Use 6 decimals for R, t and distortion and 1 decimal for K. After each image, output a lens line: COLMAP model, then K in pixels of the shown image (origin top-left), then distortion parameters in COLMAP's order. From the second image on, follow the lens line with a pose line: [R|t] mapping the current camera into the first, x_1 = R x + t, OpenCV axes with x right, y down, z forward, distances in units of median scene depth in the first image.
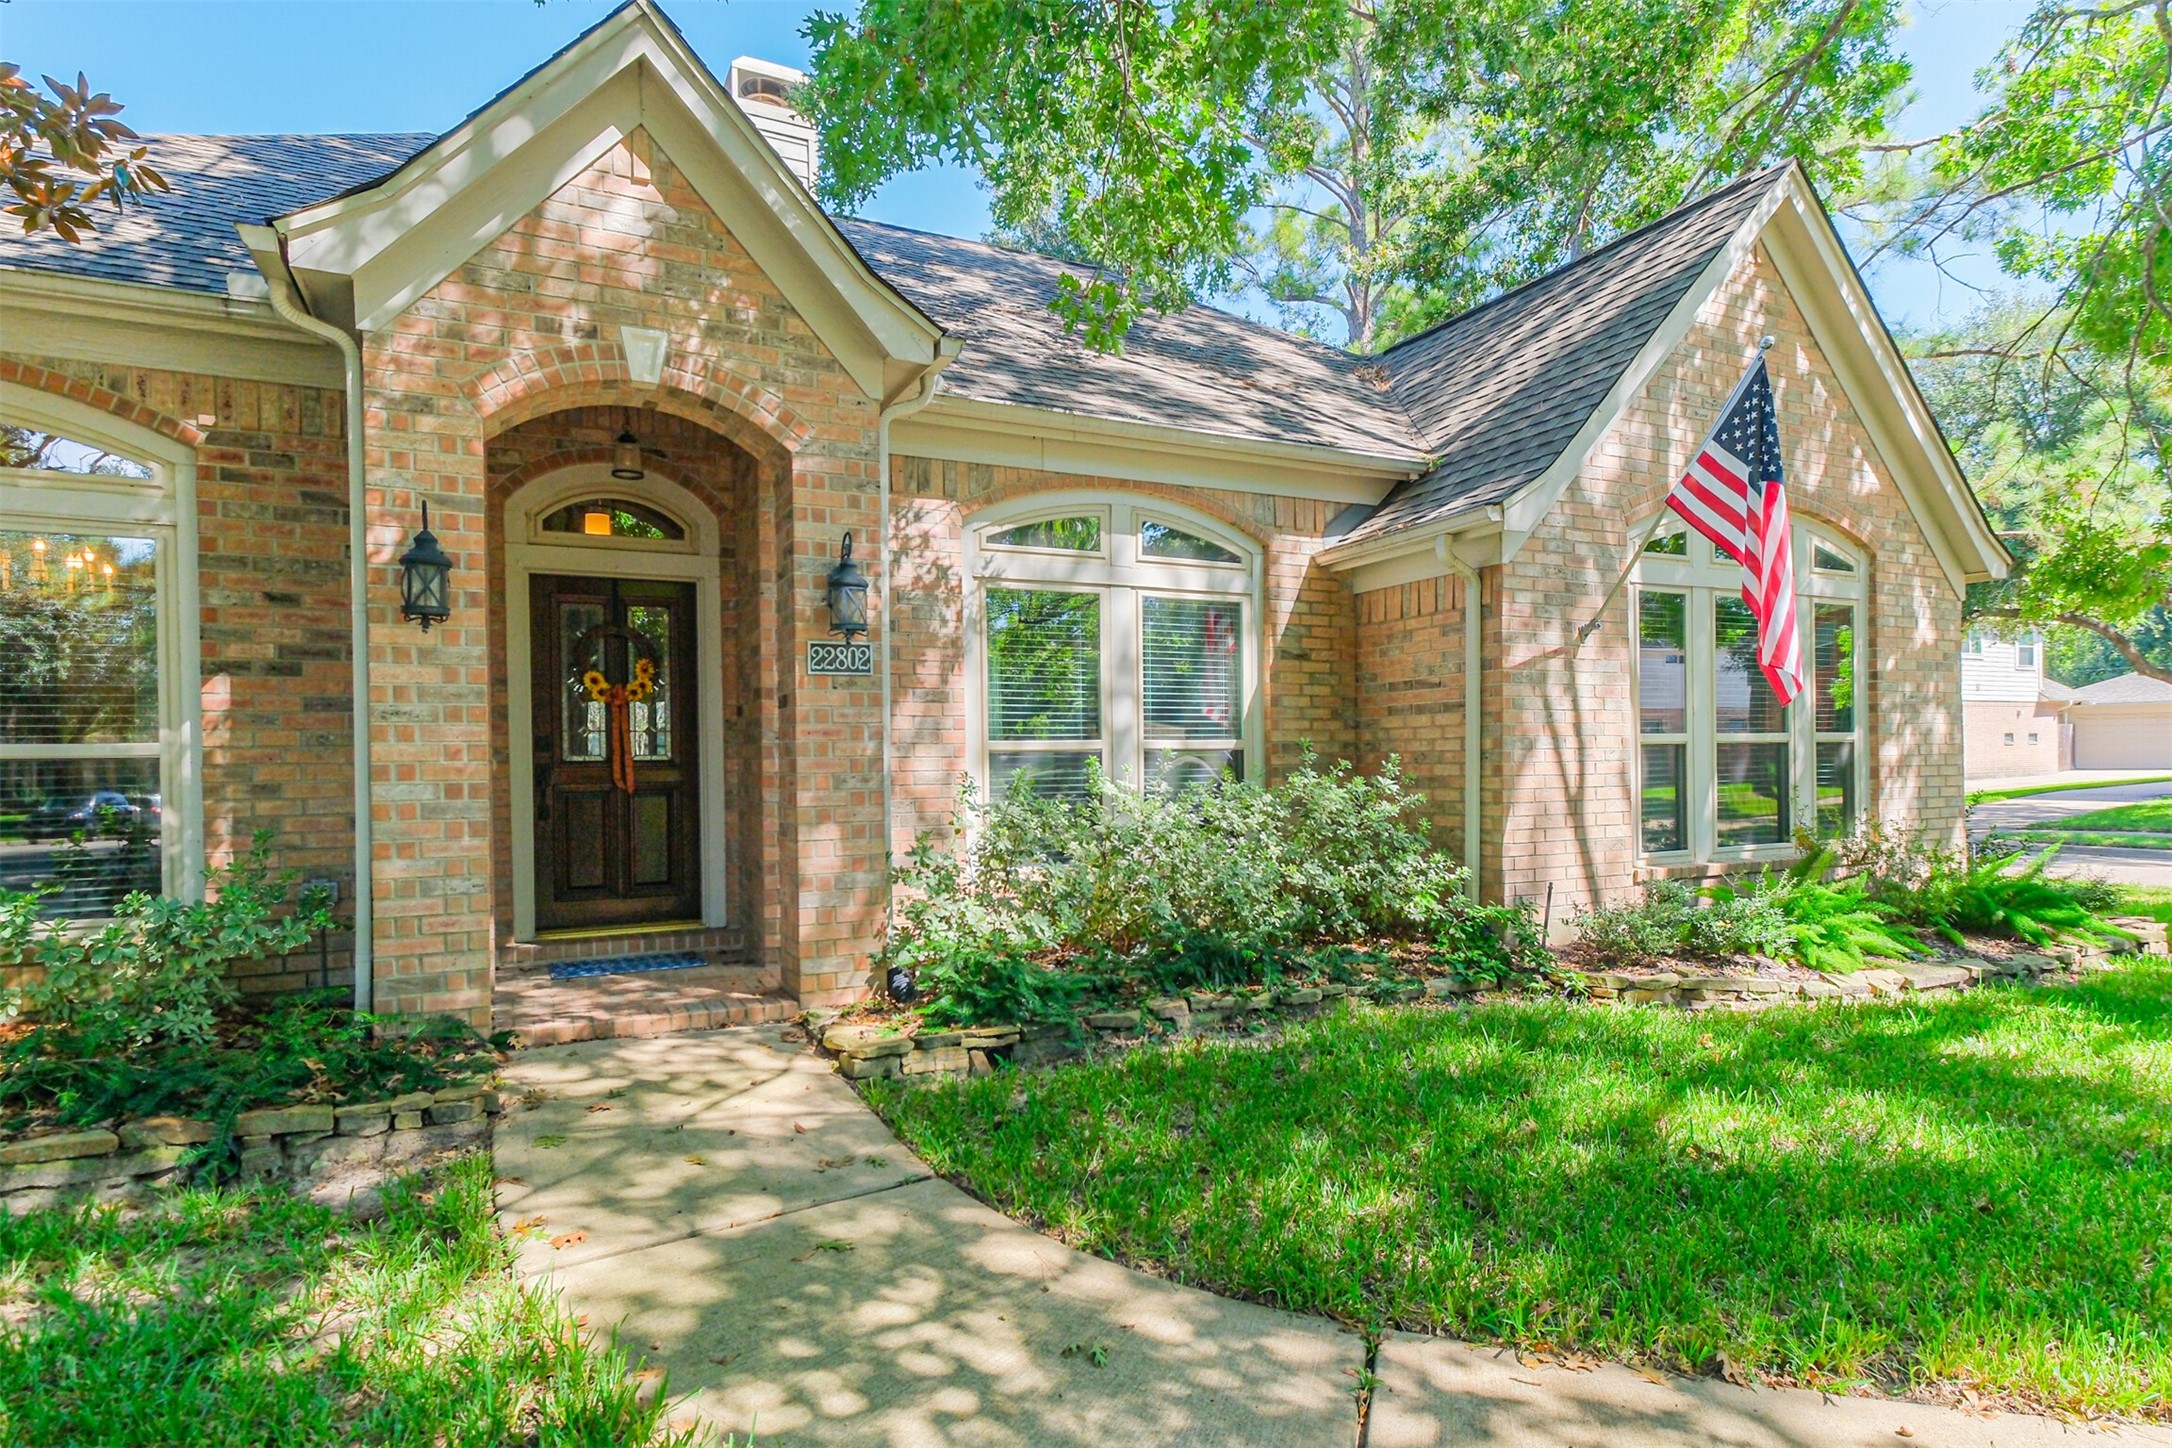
lens RADIAL K [[1142.2, 0, 1079.6], [0, 1142.2, 773.3], [0, 0, 1]] dist [0.000435, 0.000055]
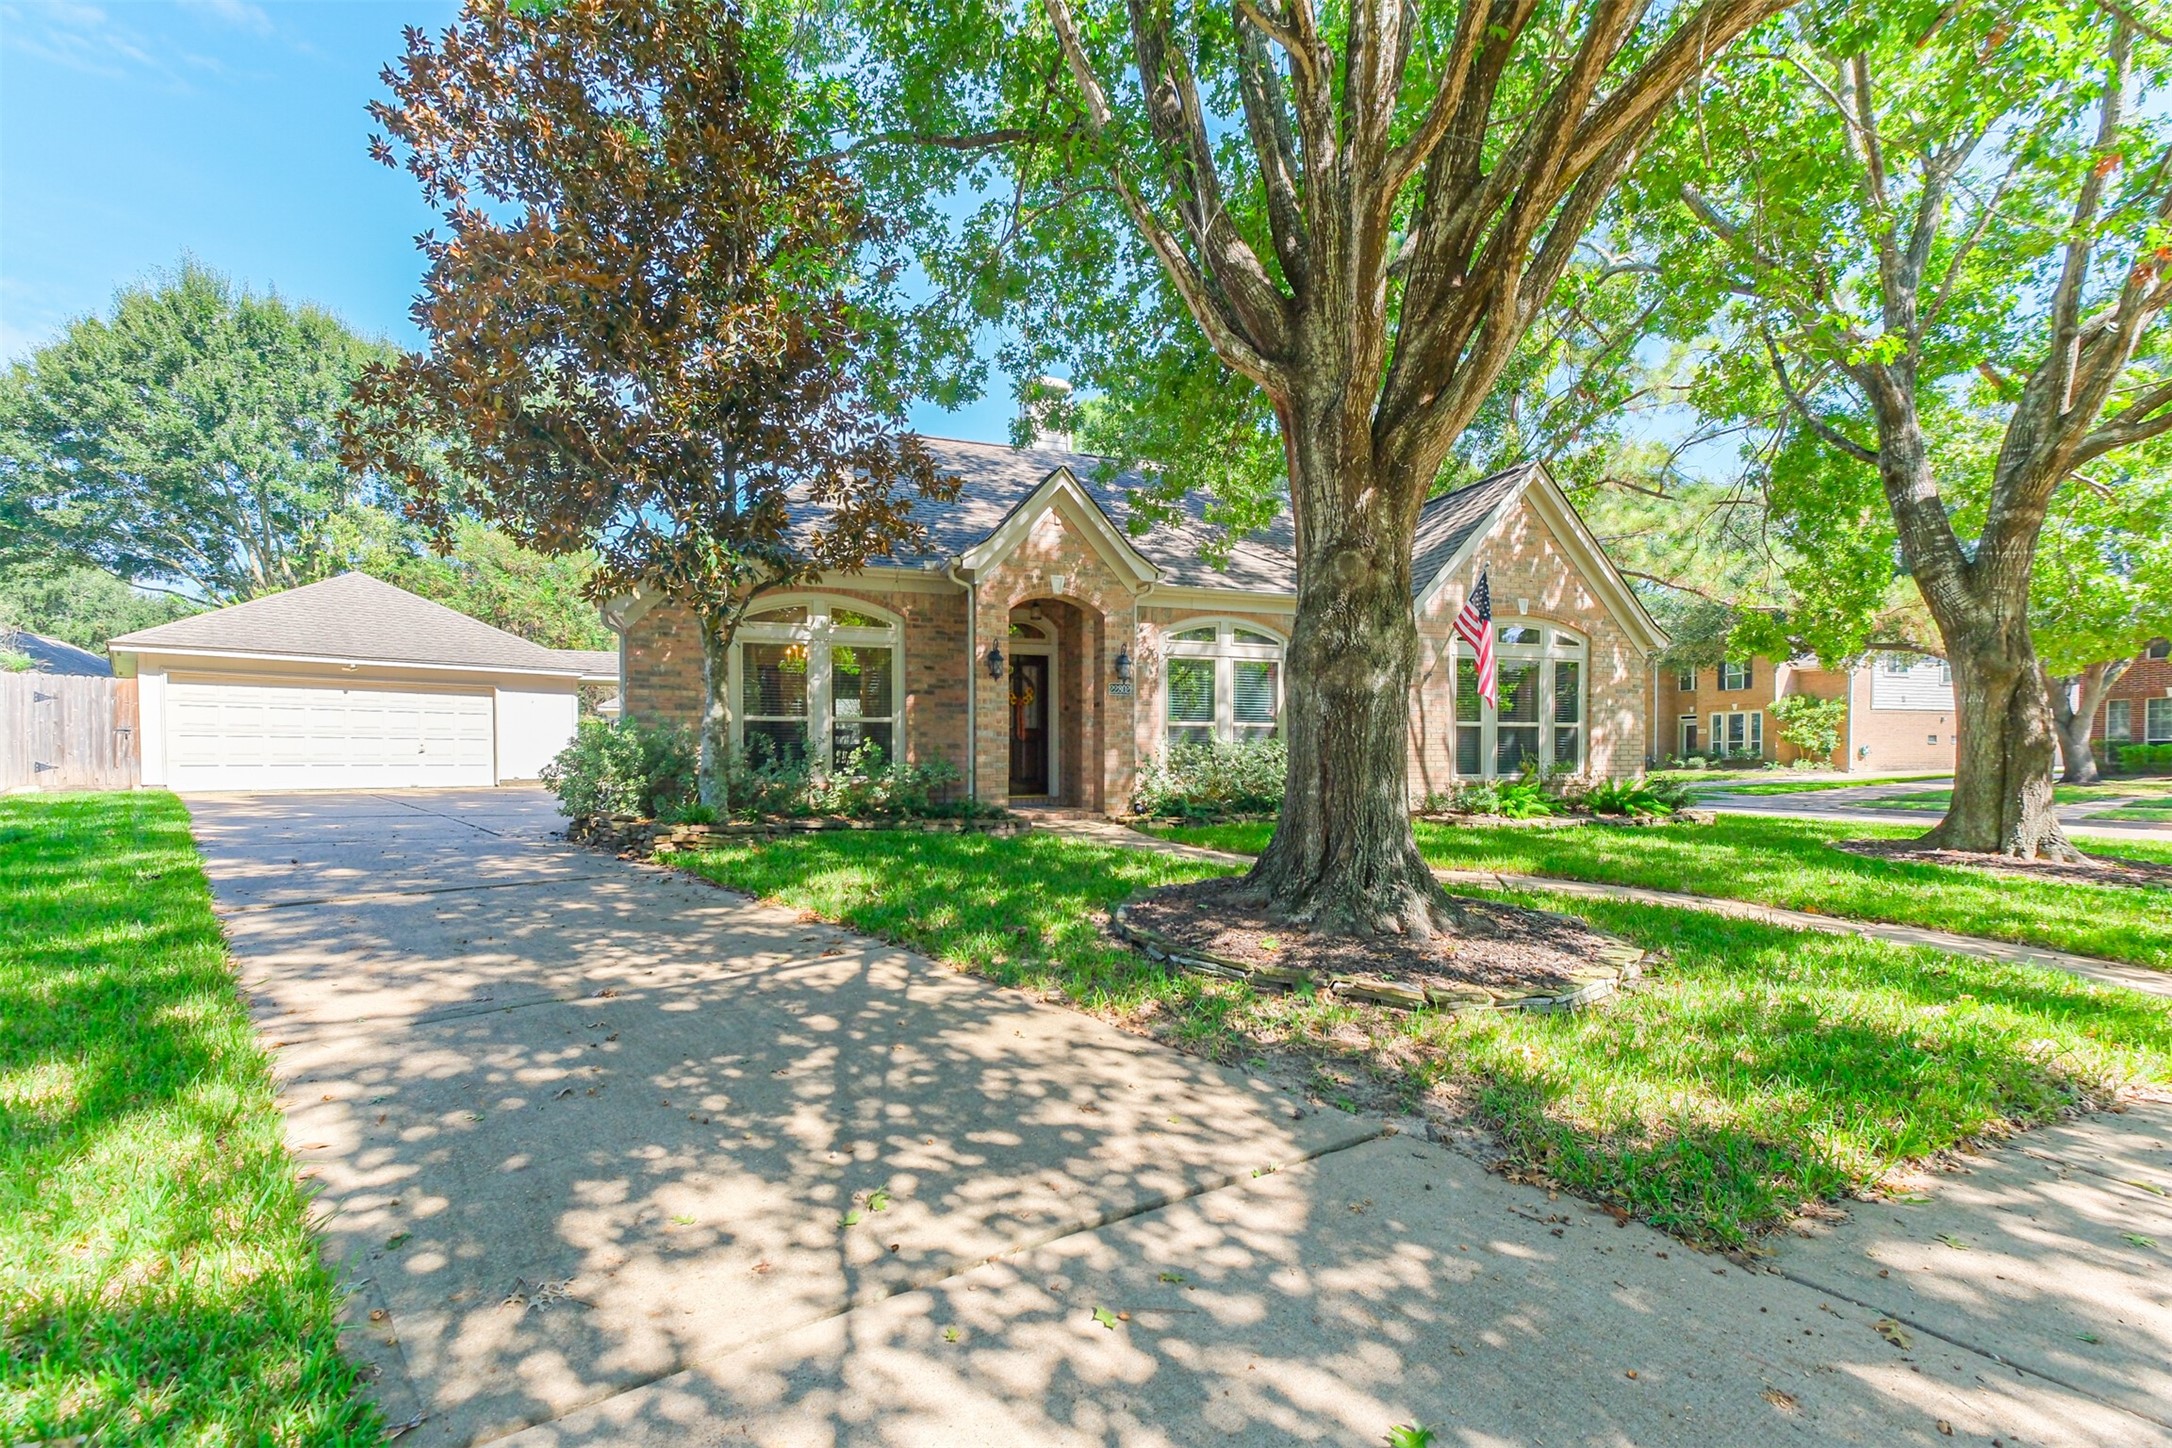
lens RADIAL K [[920.6, 0, 1084.6], [0, 920.6, 772.6], [0, 0, 1]] dist [0.020233, 0.000167]
pose [[0.993250, 0.015465, -0.114960, -0.027670], [-0.014373, 0.999843, 0.010324, 0.060663], [0.115102, -0.008602, 0.993316, -0.942903]]
